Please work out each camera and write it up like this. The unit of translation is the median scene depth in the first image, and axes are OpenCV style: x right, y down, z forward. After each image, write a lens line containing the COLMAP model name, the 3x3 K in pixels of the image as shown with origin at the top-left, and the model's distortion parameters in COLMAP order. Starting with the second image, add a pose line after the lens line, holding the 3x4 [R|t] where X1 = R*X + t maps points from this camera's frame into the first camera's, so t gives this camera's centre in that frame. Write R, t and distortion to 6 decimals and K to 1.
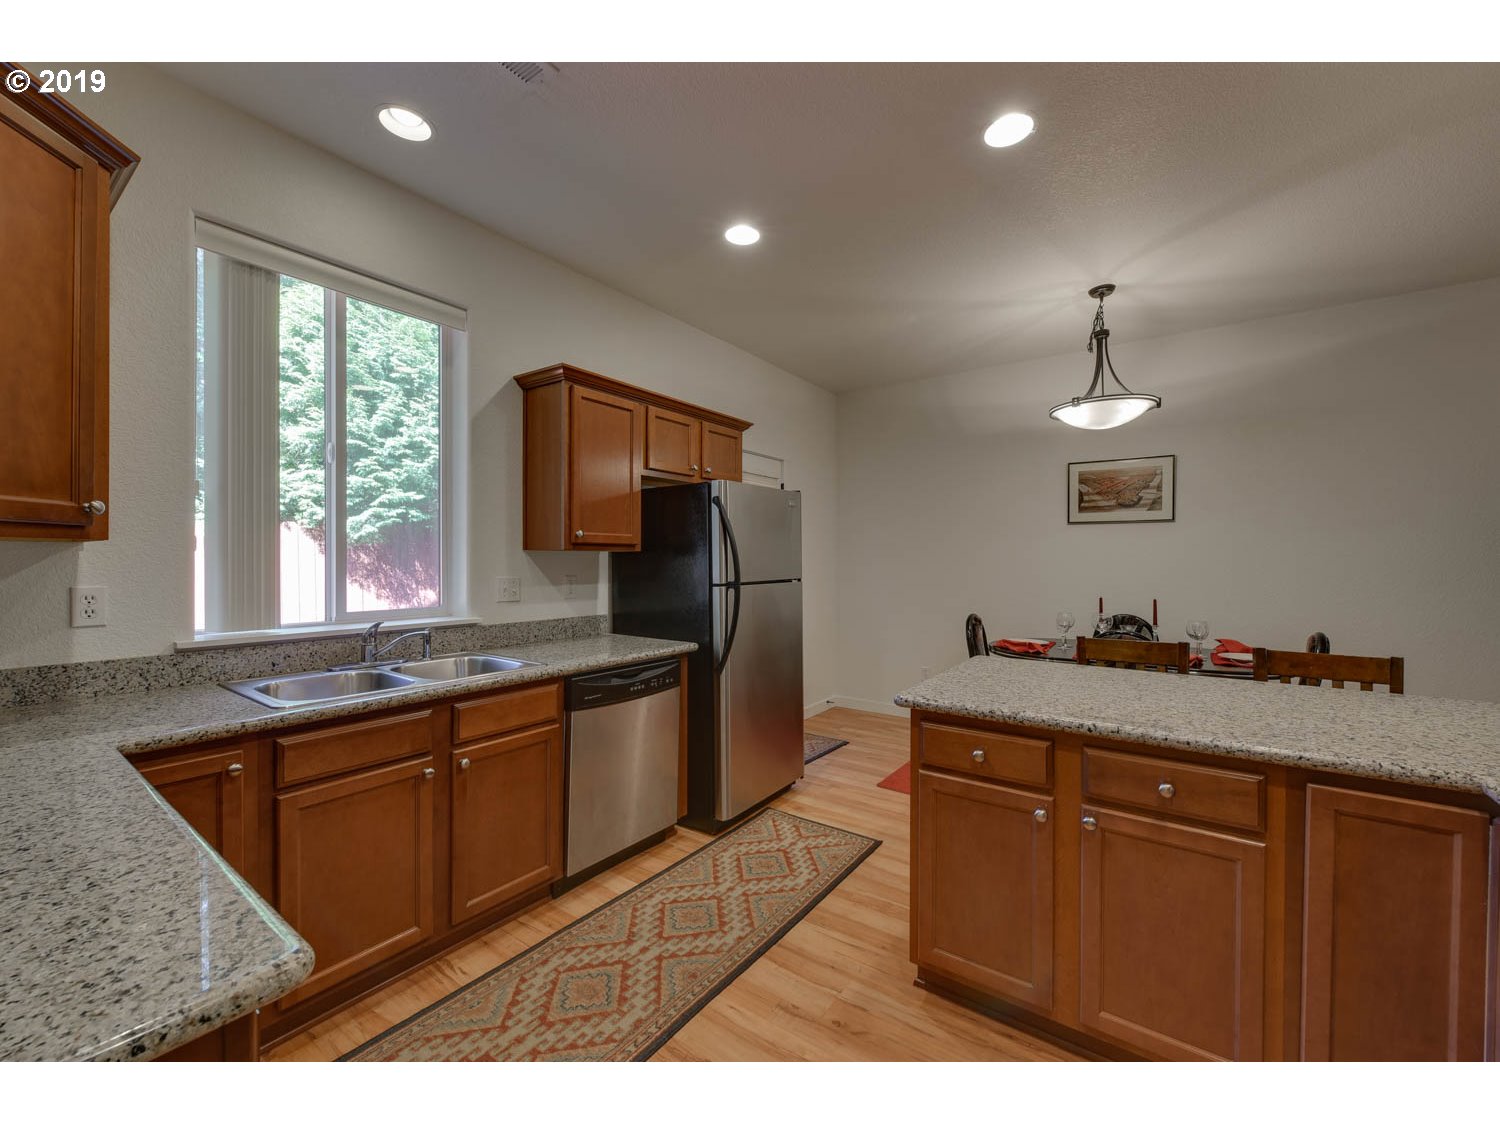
lens RADIAL K [[602.4, 0, 750.0], [0, 602.4, 562.5], [0, 0, 1]] dist [0.017816, -0.000059]
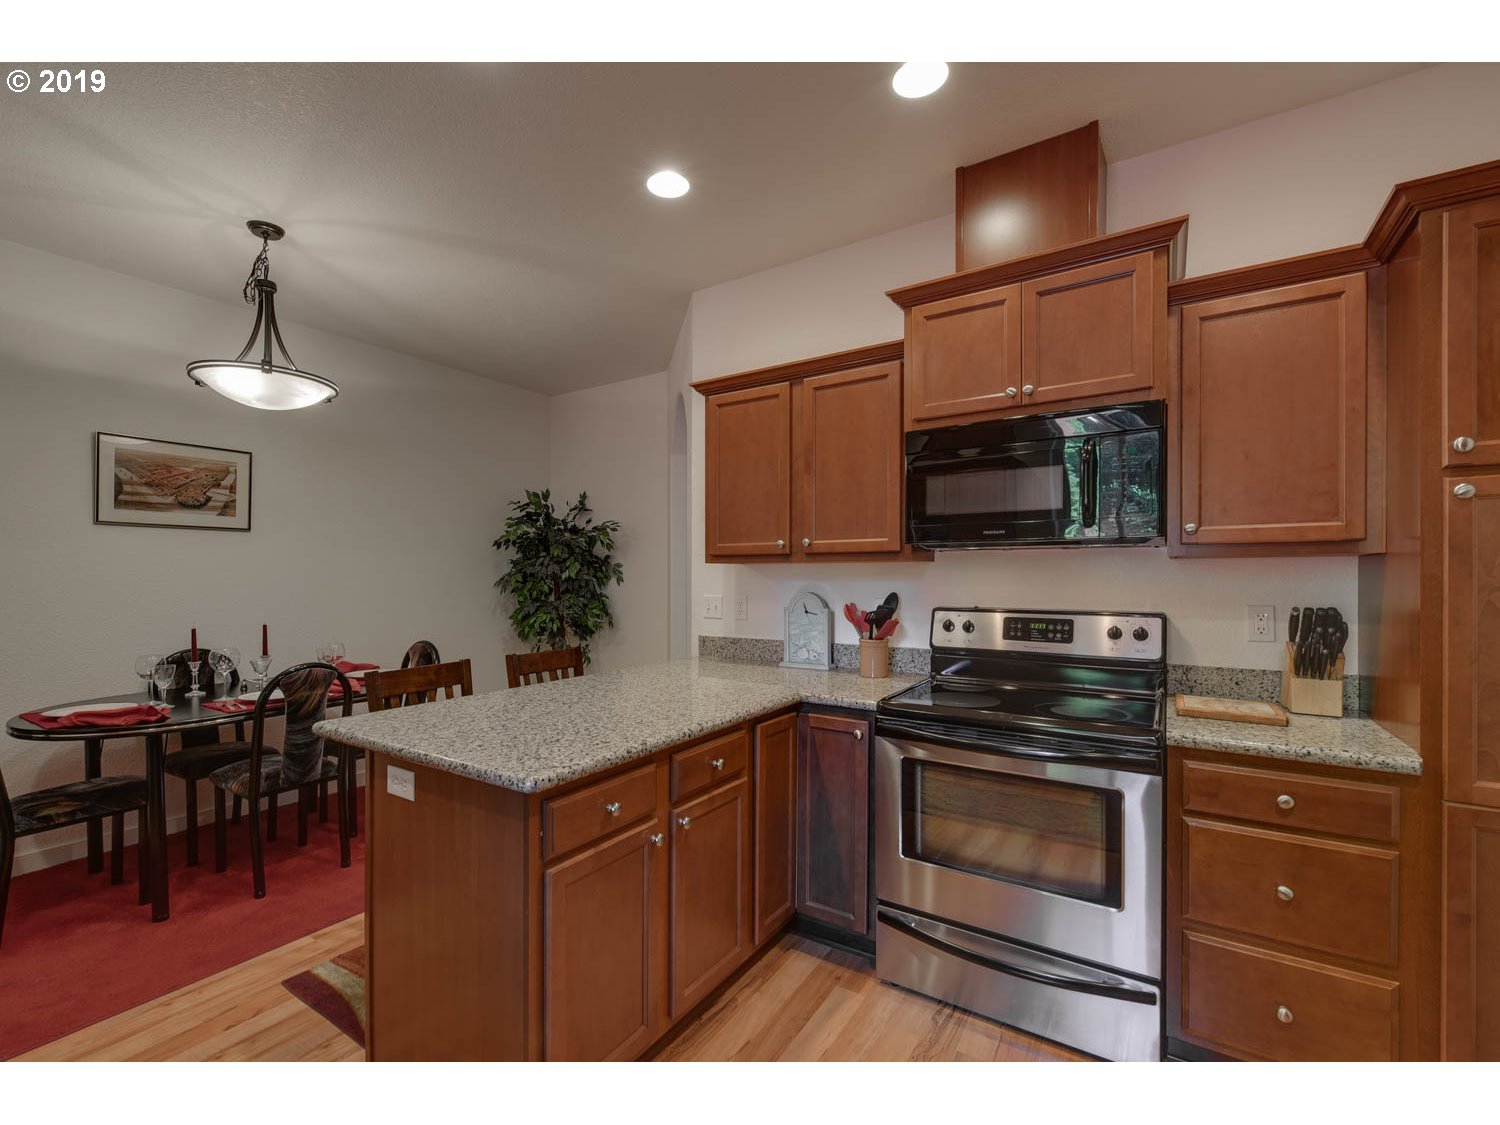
lens RADIAL K [[663.3, 0, 747.1], [0, 663.3, 576.4], [0, 0, 1]] dist [-0.001546, -0.000181]
pose [[-0.032294, -0.002820, 0.999474, -0.268905], [0.006273, 0.999976, 0.003024, -0.005499], [-0.999459, 0.006368, -0.032276, 0.397938]]
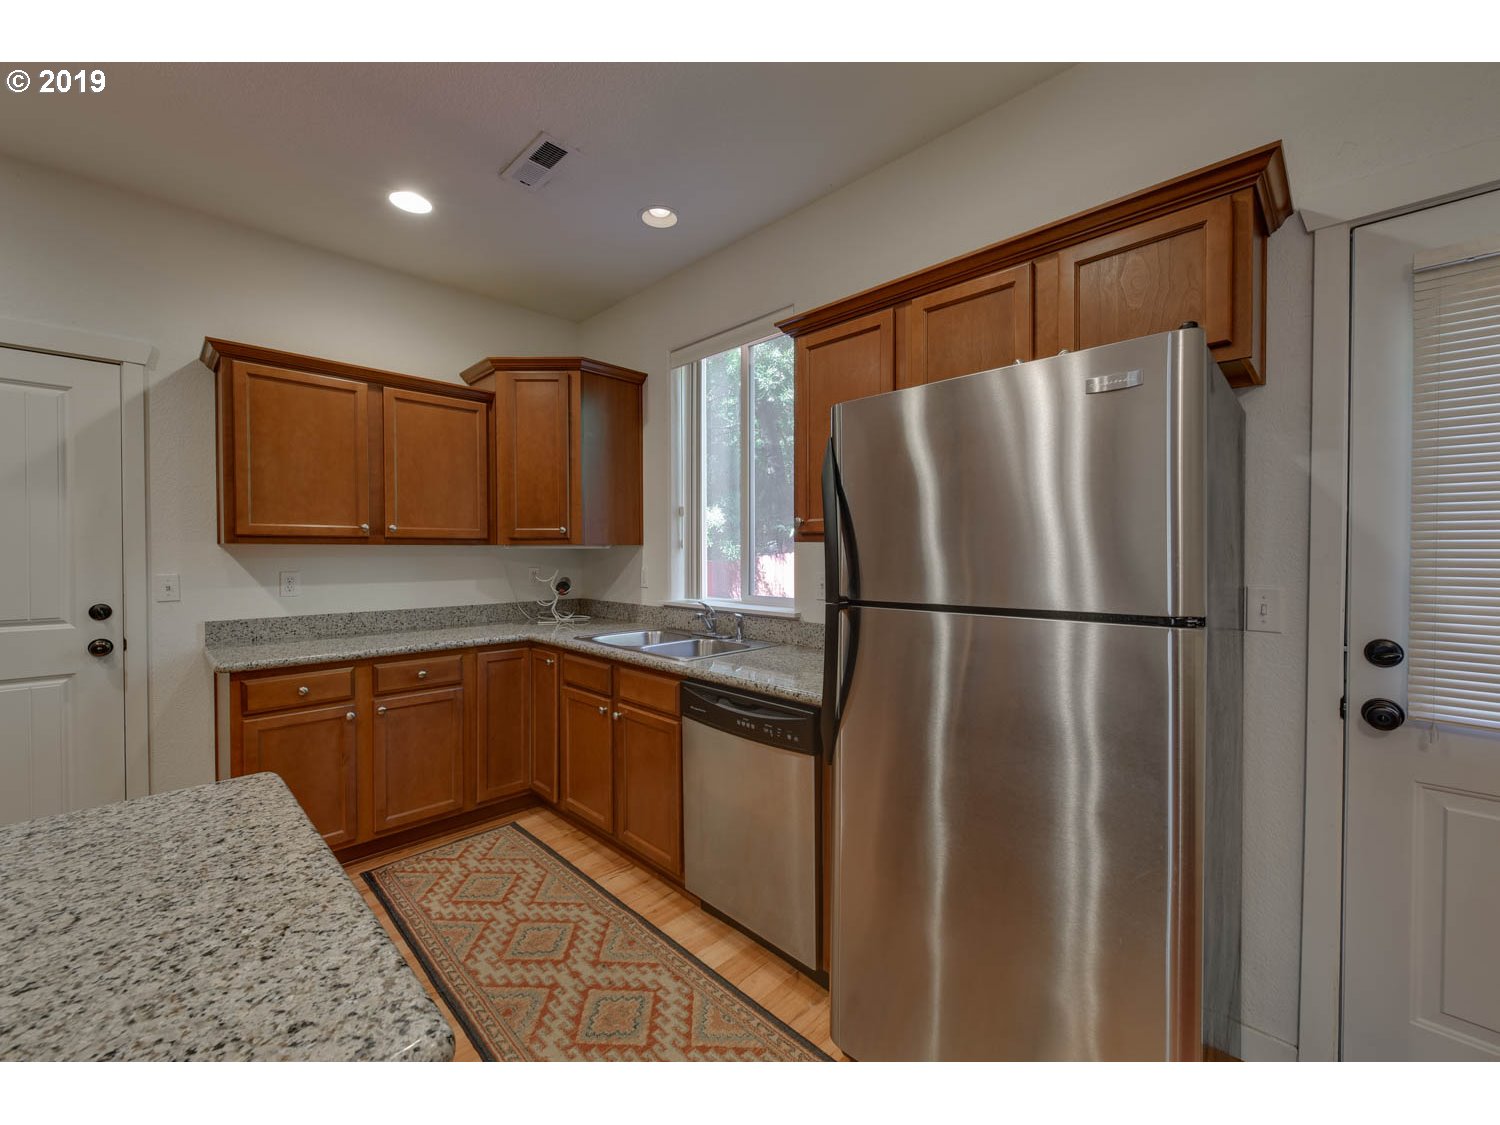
lens RADIAL K [[605.1, 0, 756.0], [0, 605.1, 557.3], [0, 0, 1]] dist [-0.000017, -0.000042]
pose [[-0.147353, 0.006127, -0.989065, 0.414720], [-0.003442, 0.999972, 0.006707, -0.004423], [0.989078, 0.004393, -0.147328, 0.837482]]
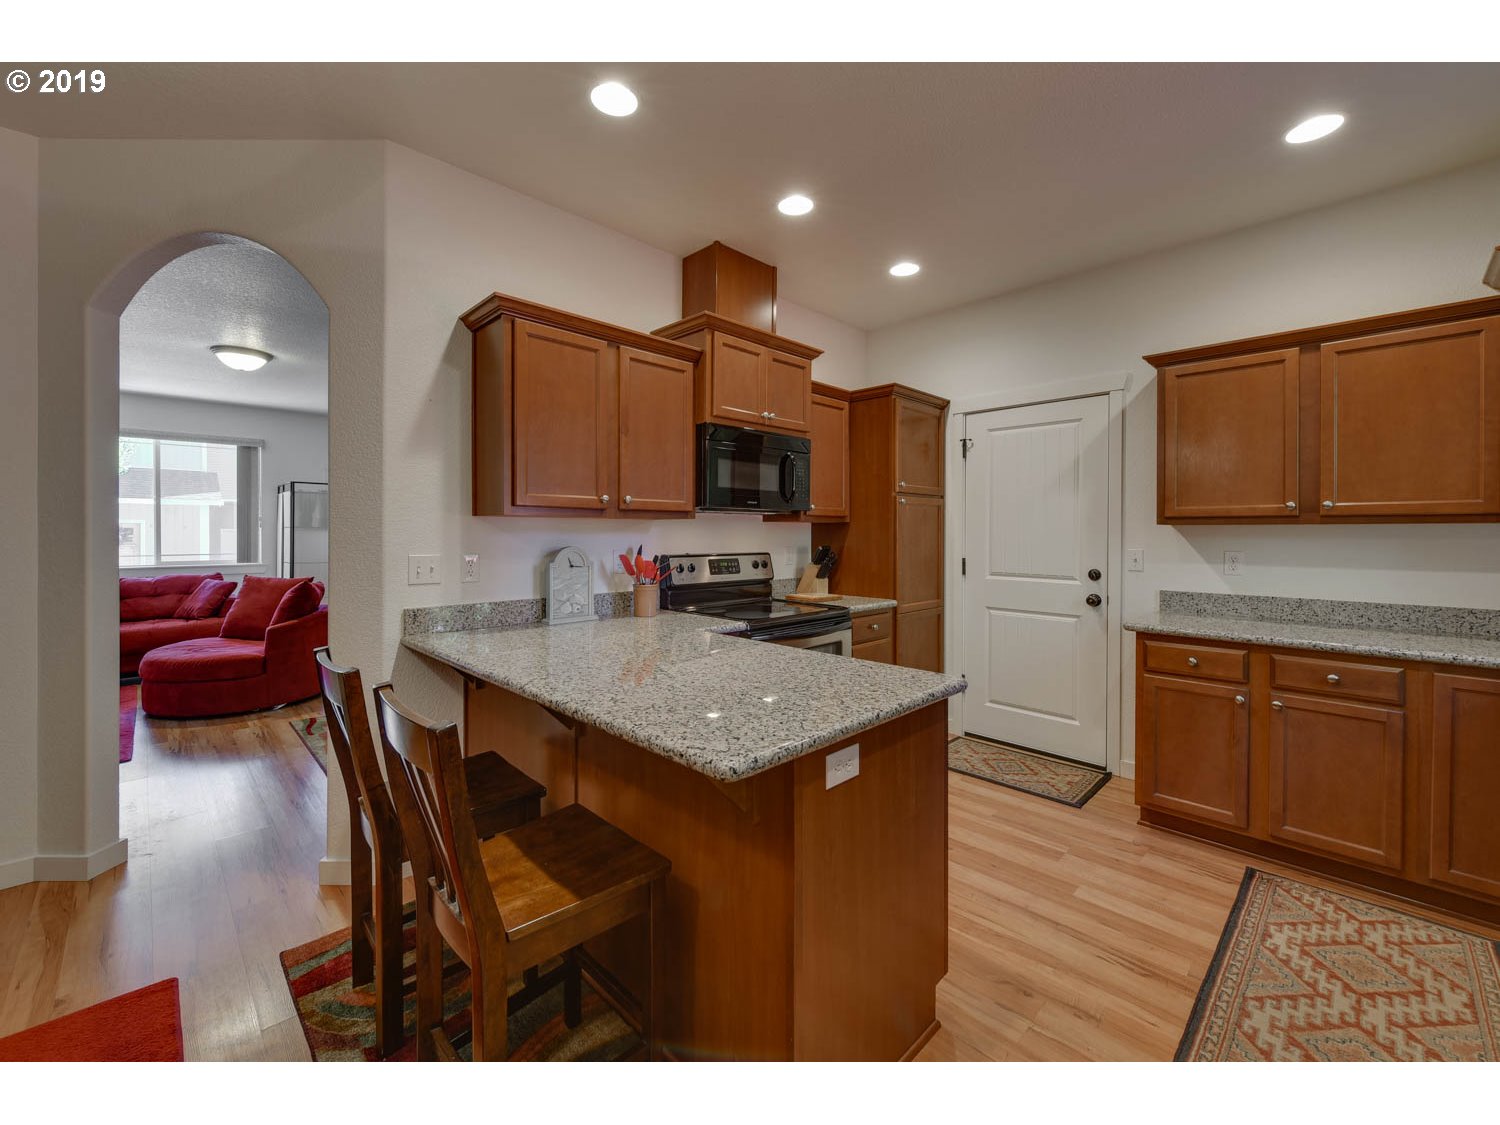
lens RADIAL K [[609.7, 0, 756.9], [0, 609.7, 532.6], [0, 0, 1]] dist [0.000540, -0.000920]
pose [[-0.987228, -0.005101, 0.159231, 0.222973], [-0.004151, 0.999972, 0.006295, -0.005875], [-0.159258, 0.005553, -0.987221, 1.038659]]
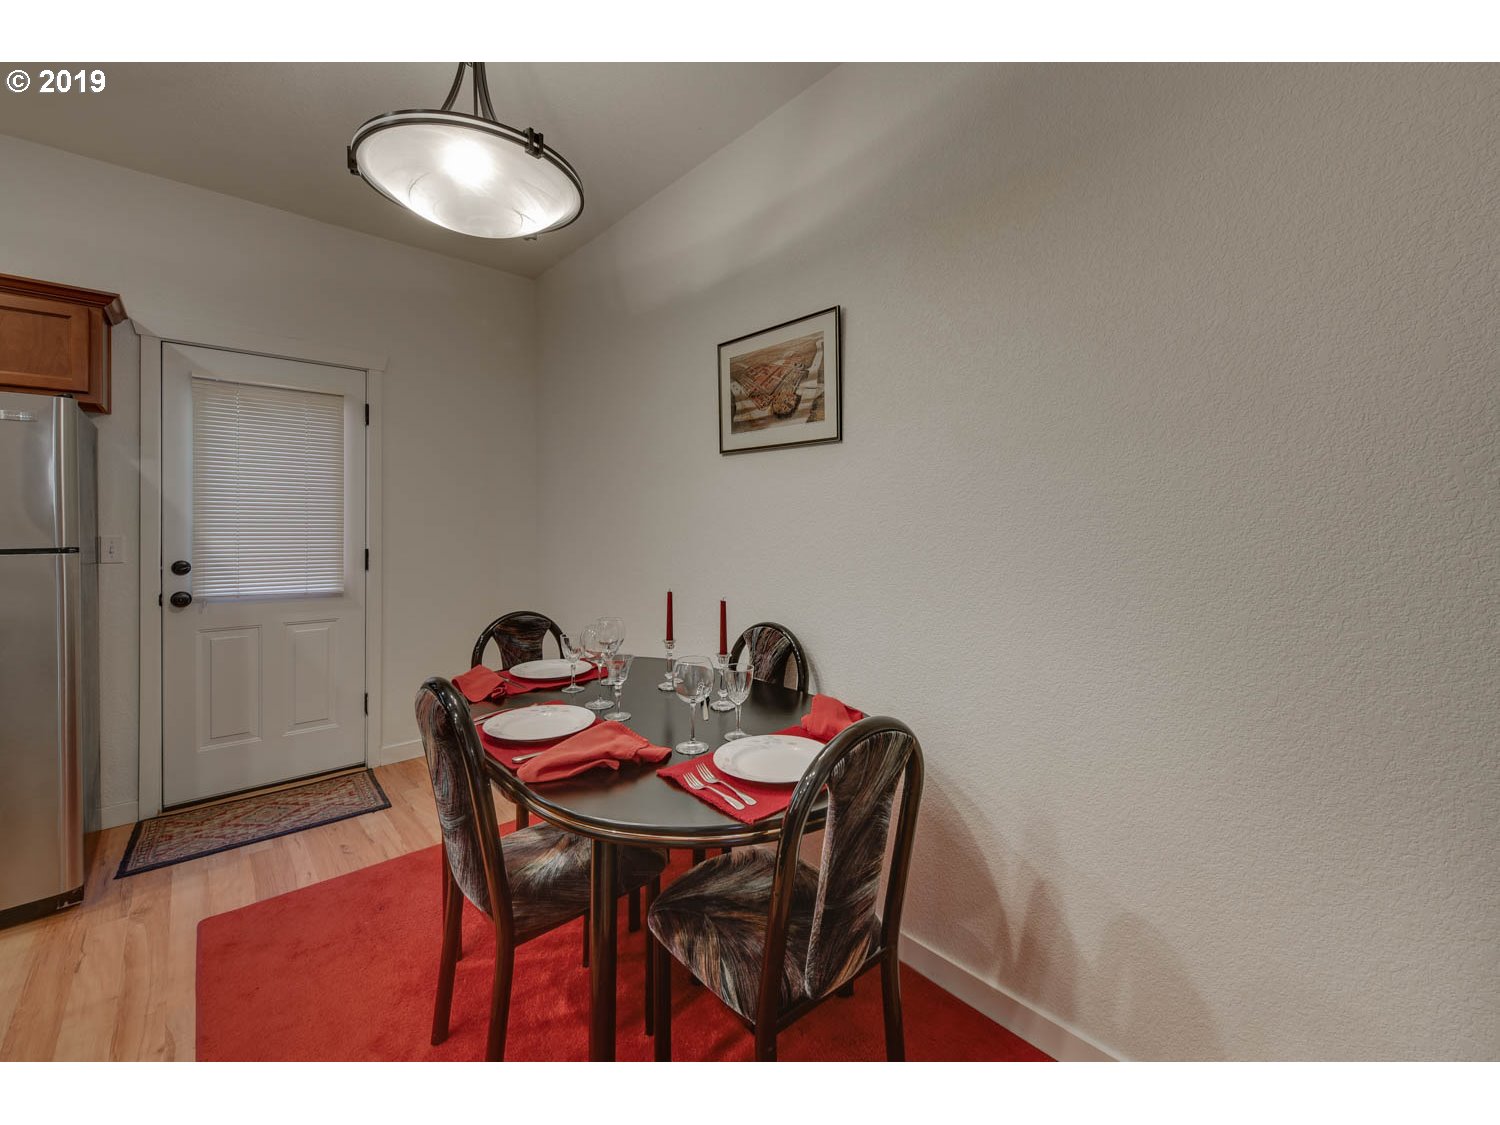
lens RADIAL K [[609.7, 0, 756.9], [0, 609.7, 532.6], [0, 0, 1]] dist [0.000540, -0.000920]
pose [[0.979094, 0.008895, -0.203214, 0.841157], [-0.006586, 0.999906, 0.012038, 0.000846], [0.203302, -0.010448, 0.979060, 0.573667]]
